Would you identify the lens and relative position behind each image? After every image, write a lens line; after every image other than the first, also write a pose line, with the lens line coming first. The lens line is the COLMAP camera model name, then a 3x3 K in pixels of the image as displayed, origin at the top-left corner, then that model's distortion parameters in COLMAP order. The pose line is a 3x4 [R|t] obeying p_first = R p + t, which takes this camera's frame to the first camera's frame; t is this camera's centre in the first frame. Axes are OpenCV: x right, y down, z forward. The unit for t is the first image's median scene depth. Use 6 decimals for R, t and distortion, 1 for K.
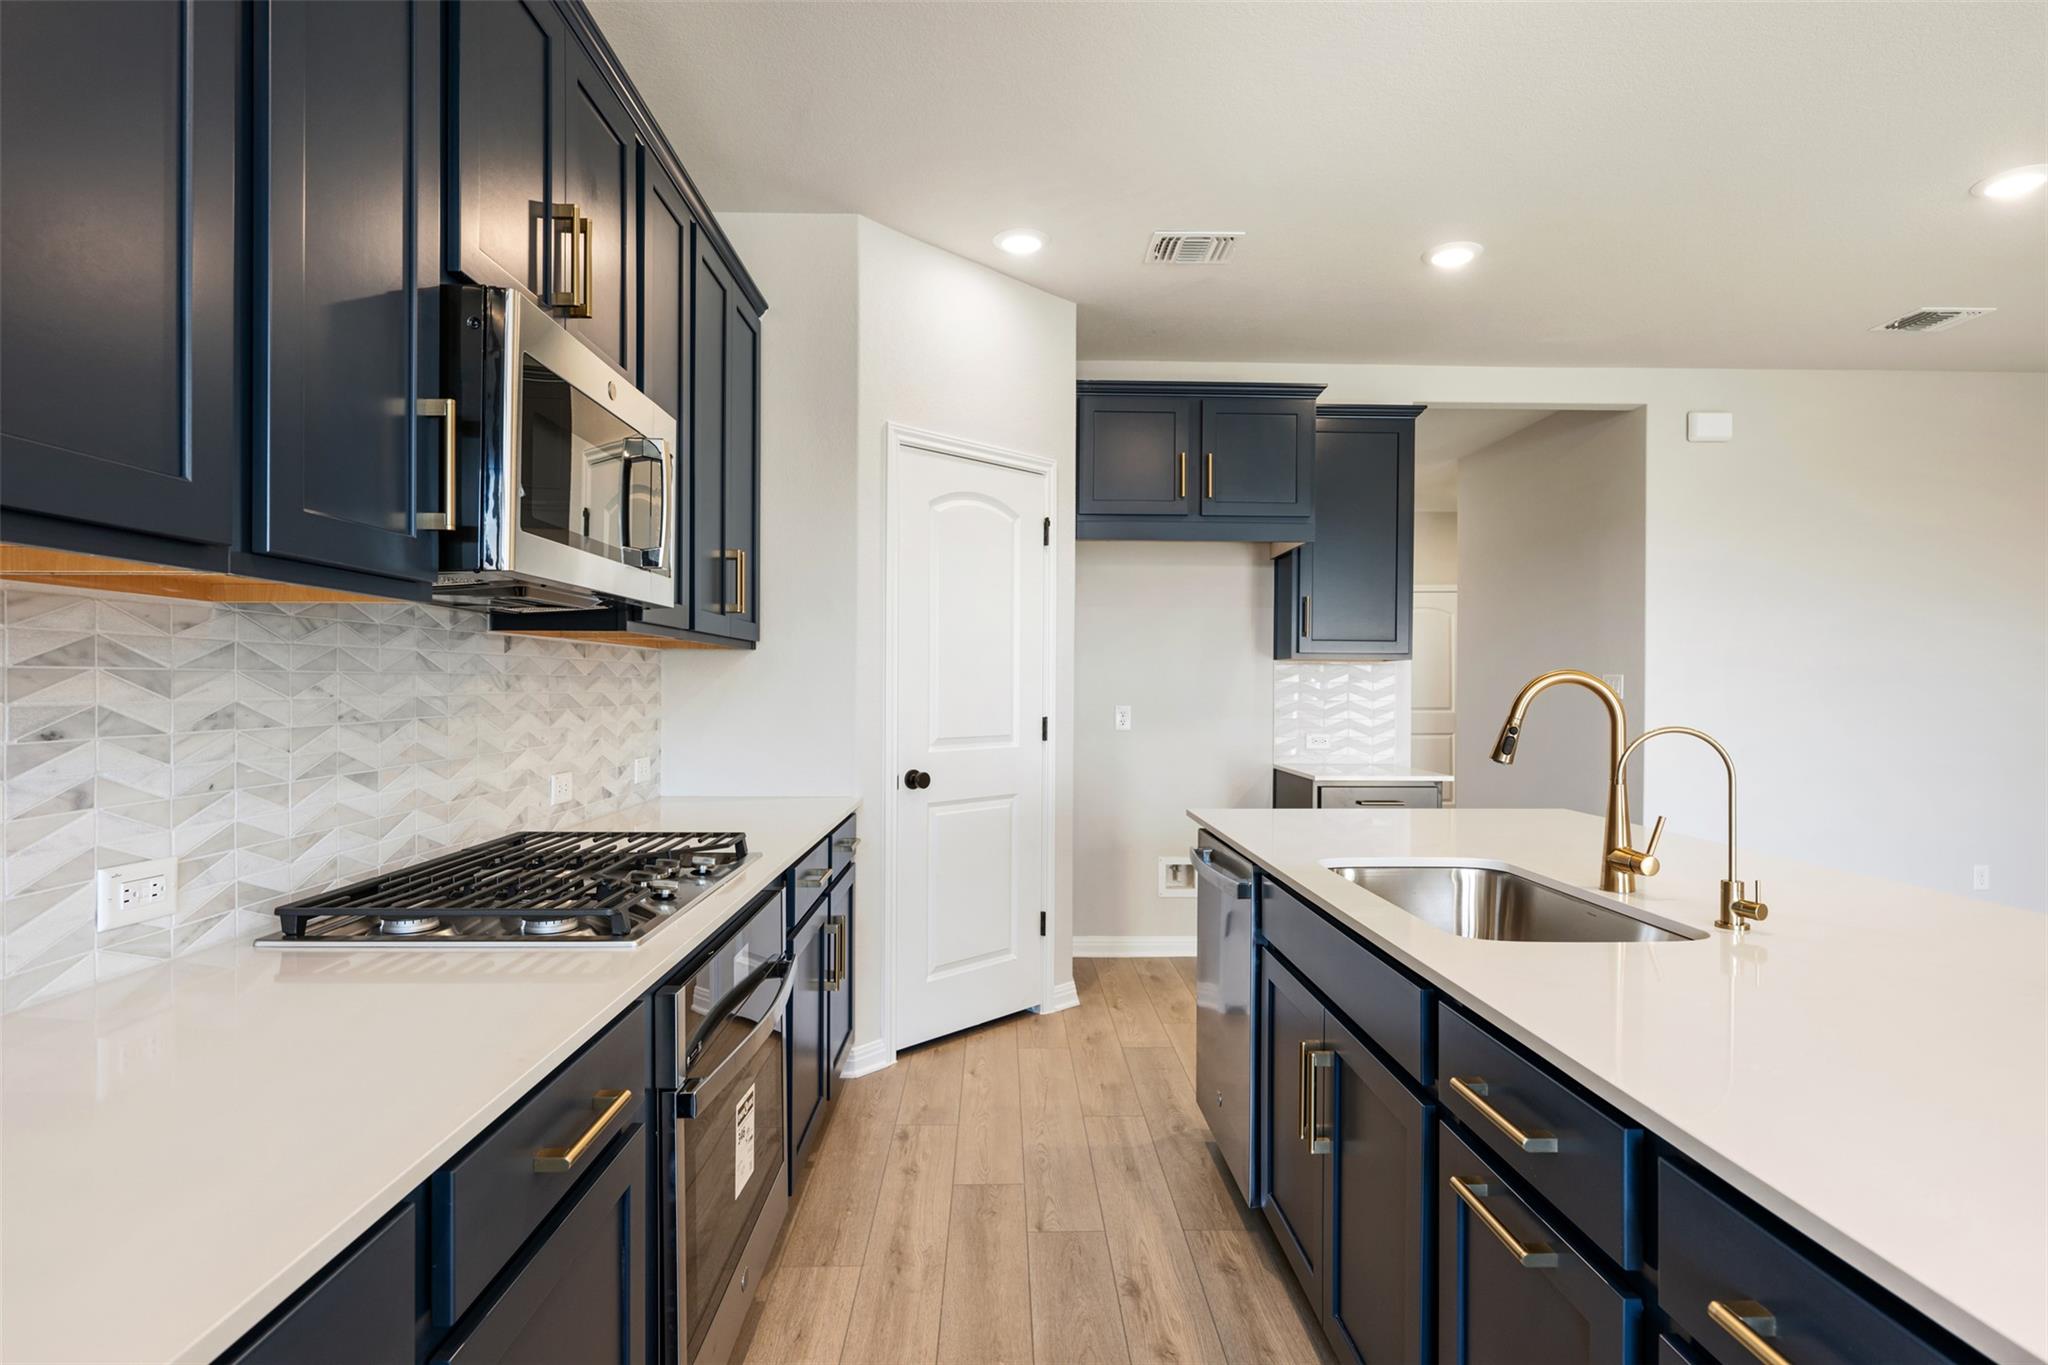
lens RADIAL K [[1039.4, 0, 1039.5], [0, 1039.4, 691.3], [0, 0, 1]] dist [-0.000934, 0.000062]
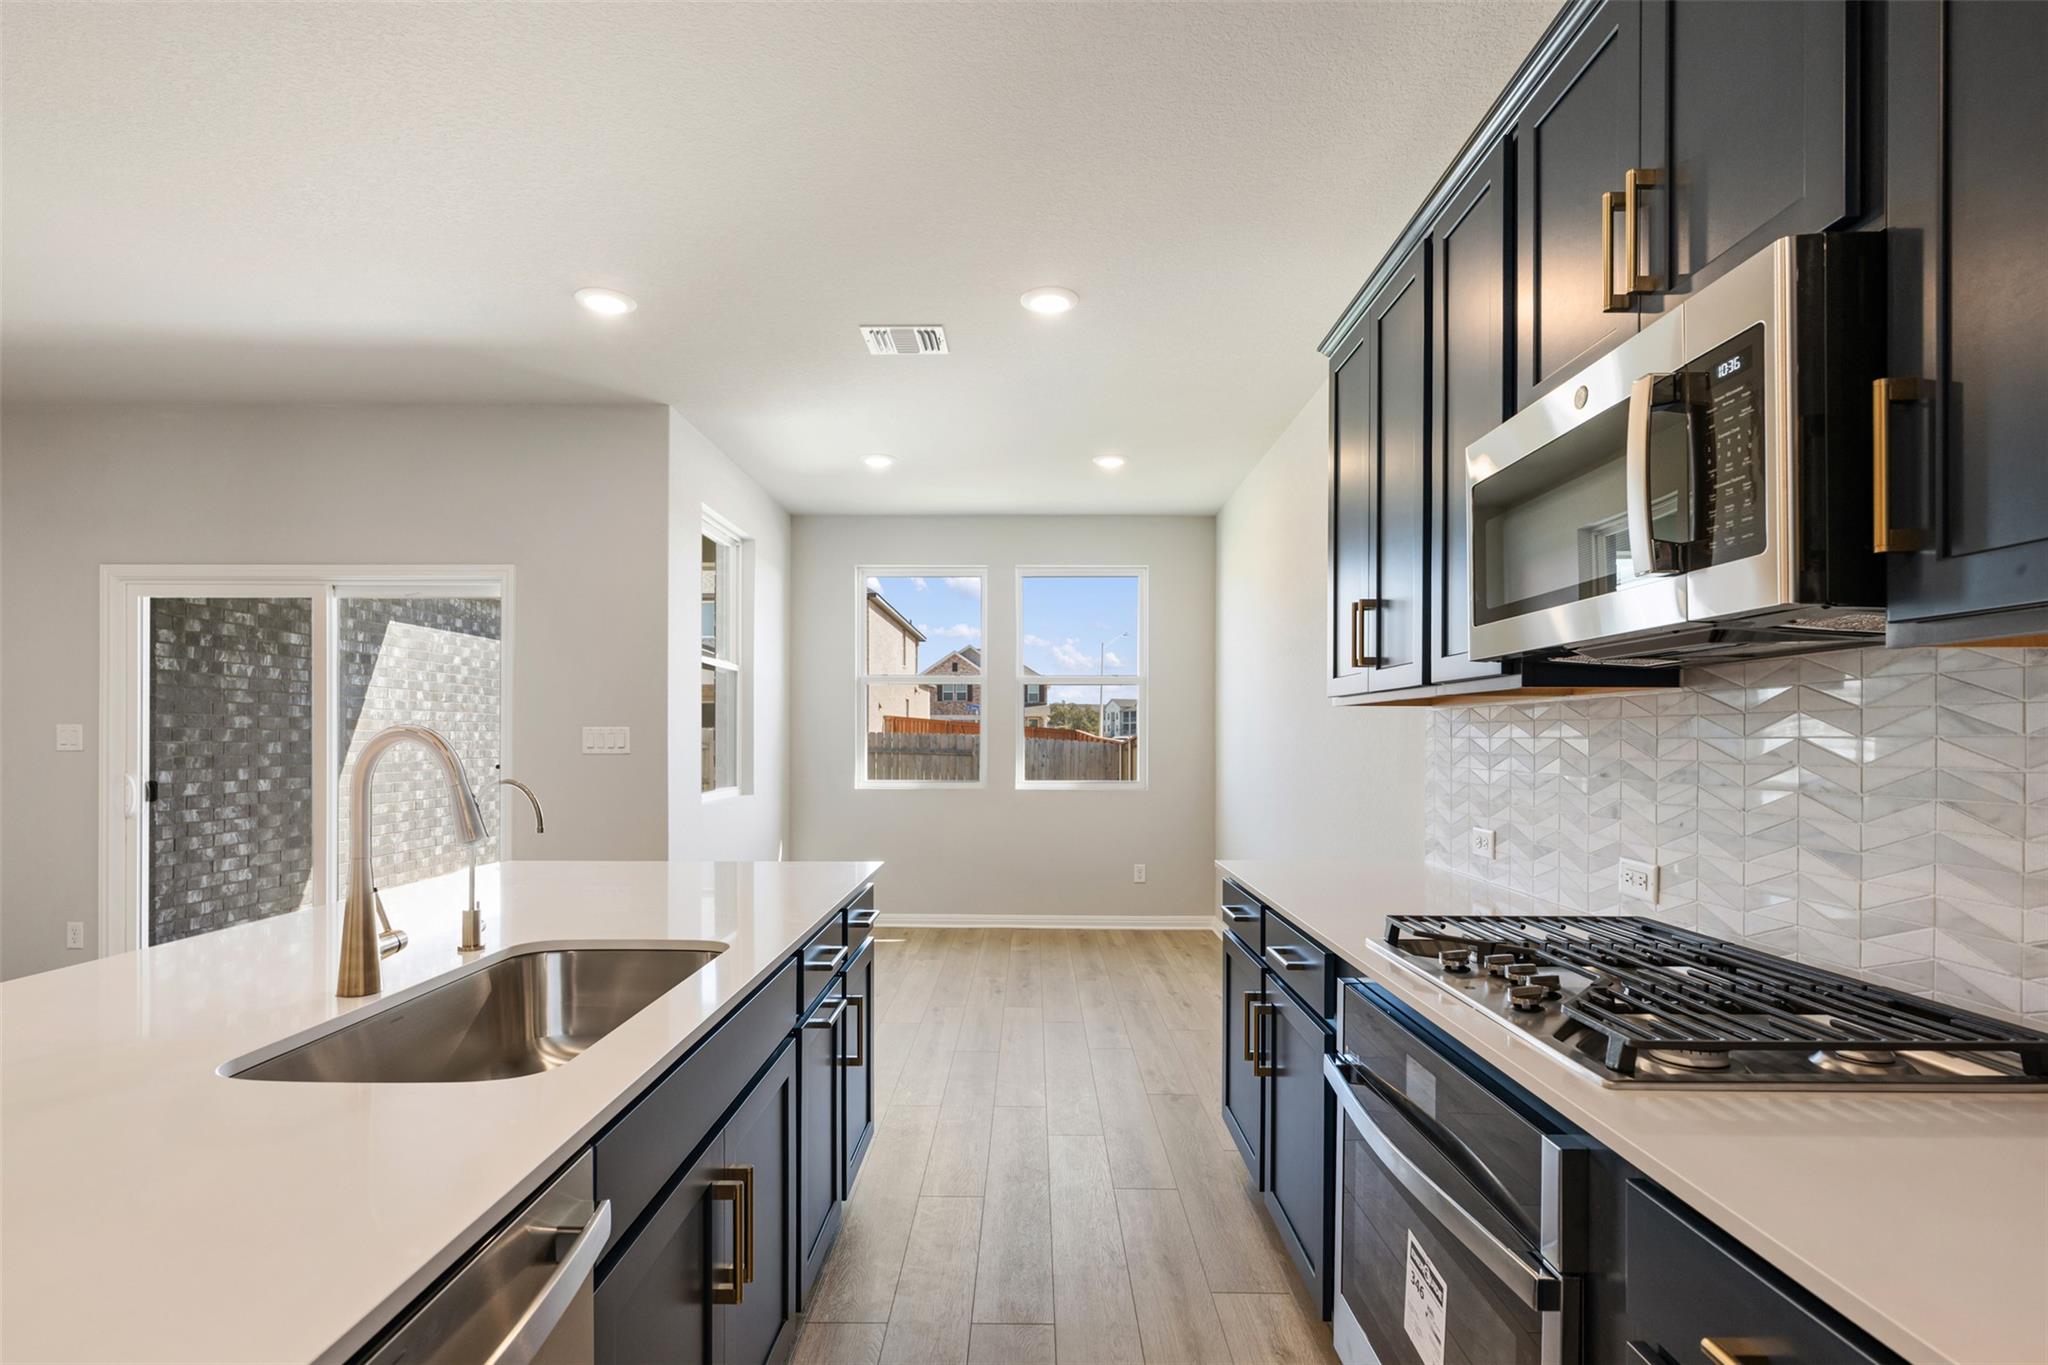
lens RADIAL K [[960.1, 0, 1005.5], [0, 960.1, 748.7], [0, 0, 1]] dist [0.000460, -0.000023]
pose [[-0.997370, -0.005641, 0.072255, -0.009582], [-0.004401, 0.999841, 0.017304, -0.020766], [-0.072341, 0.016940, -0.997236, 1.979658]]
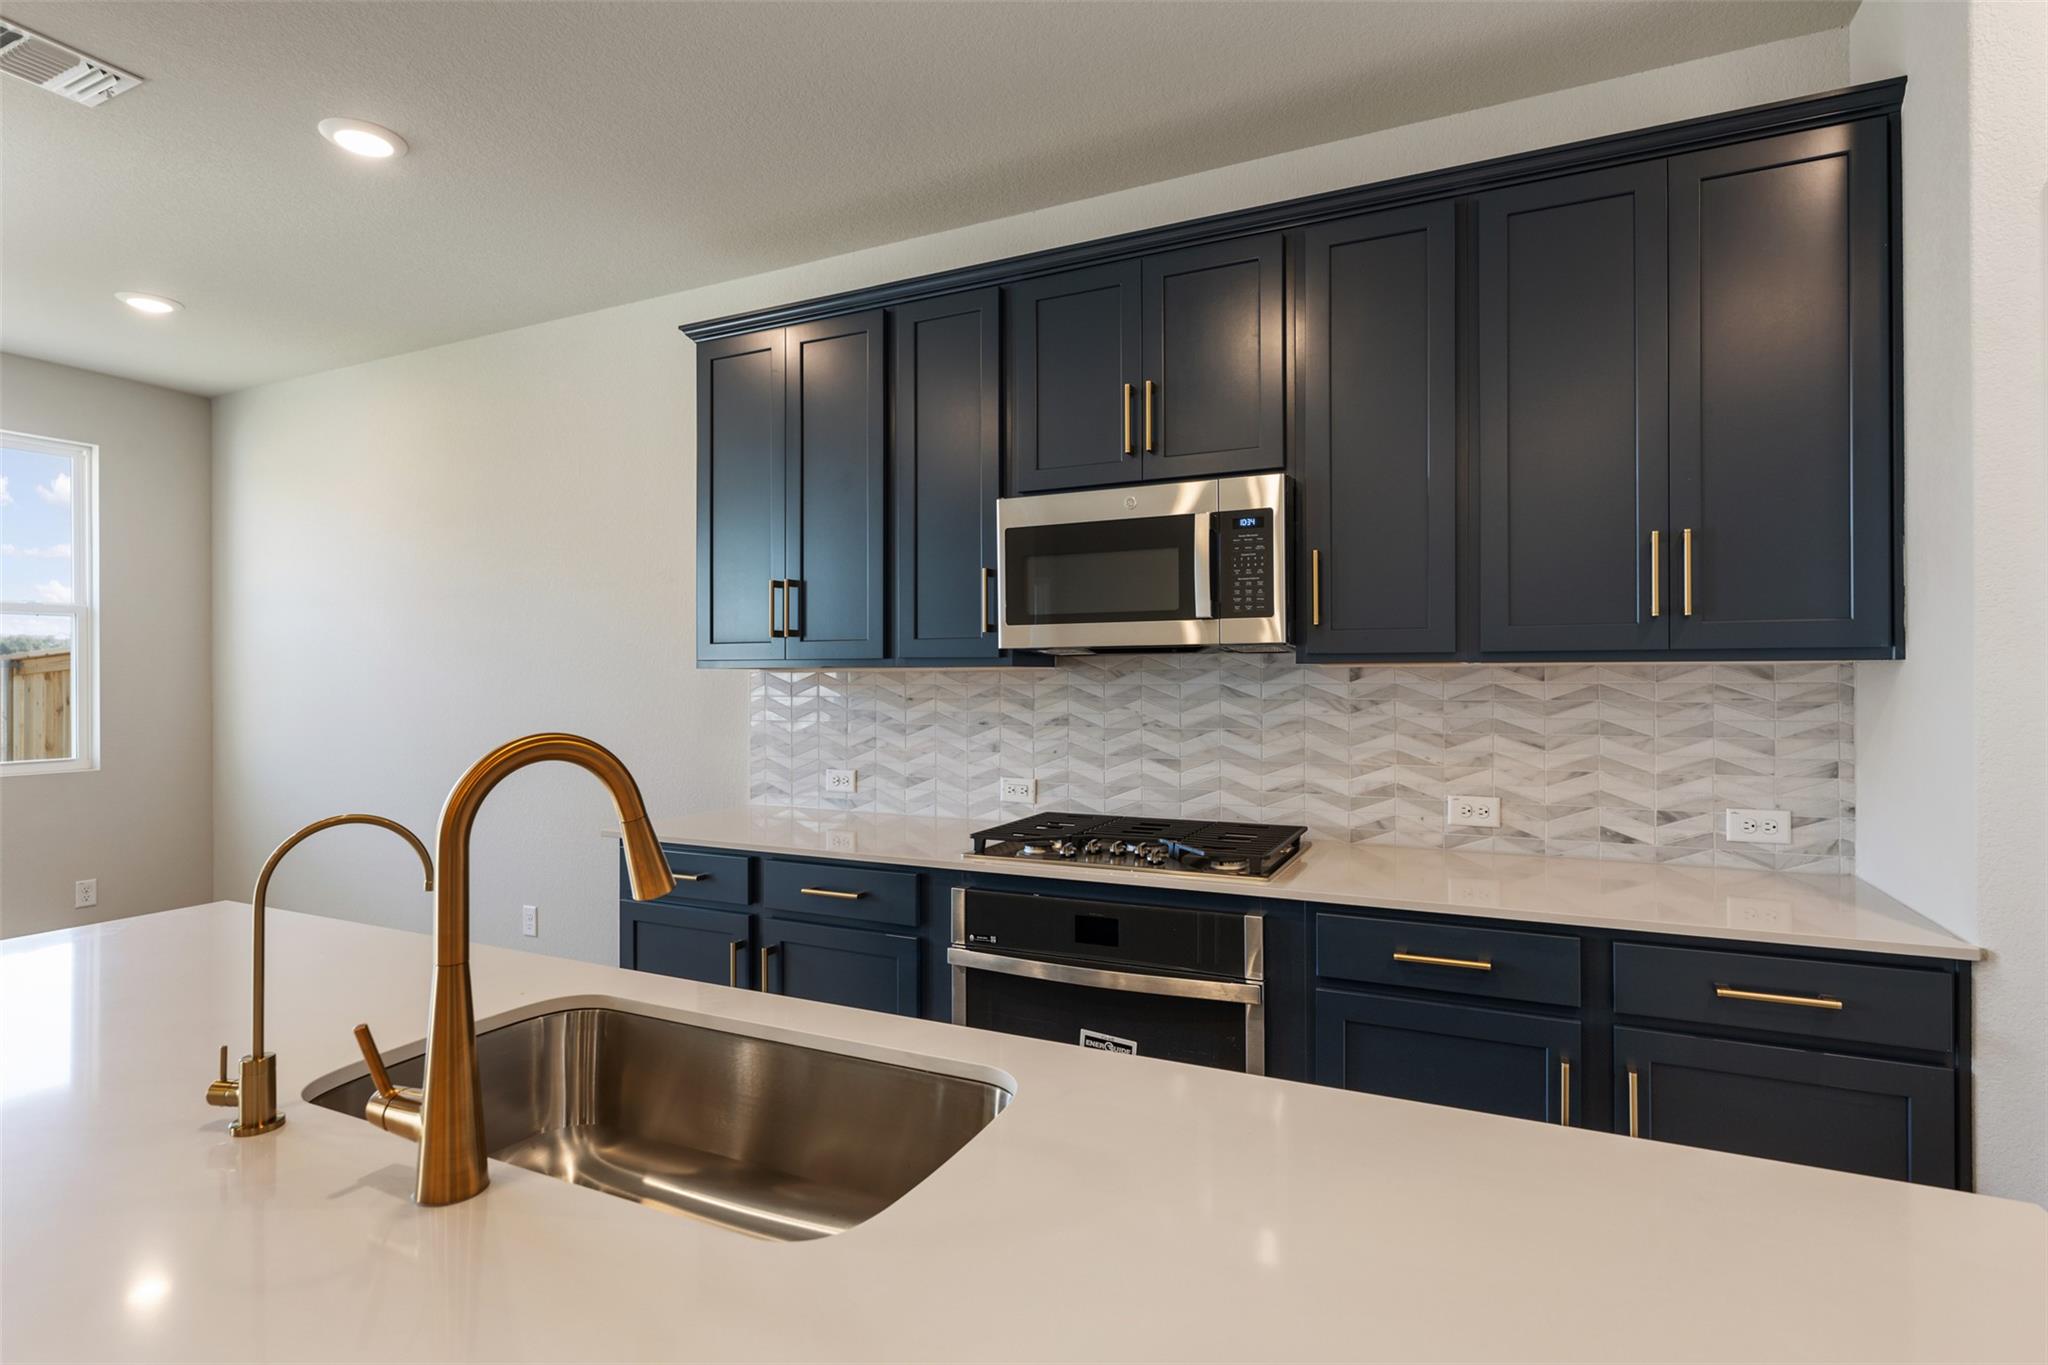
lens RADIAL K [[1005.9, 0, 1032.8], [0, 1005.9, 671.3], [0, 0, 1]] dist [-0.001899, -0.000737]
pose [[-0.463461, -0.006236, -0.886095, 0.943292], [-0.003115, 0.999981, -0.005409, -0.056454], [0.886112, 0.000253, -0.463471, 1.664189]]
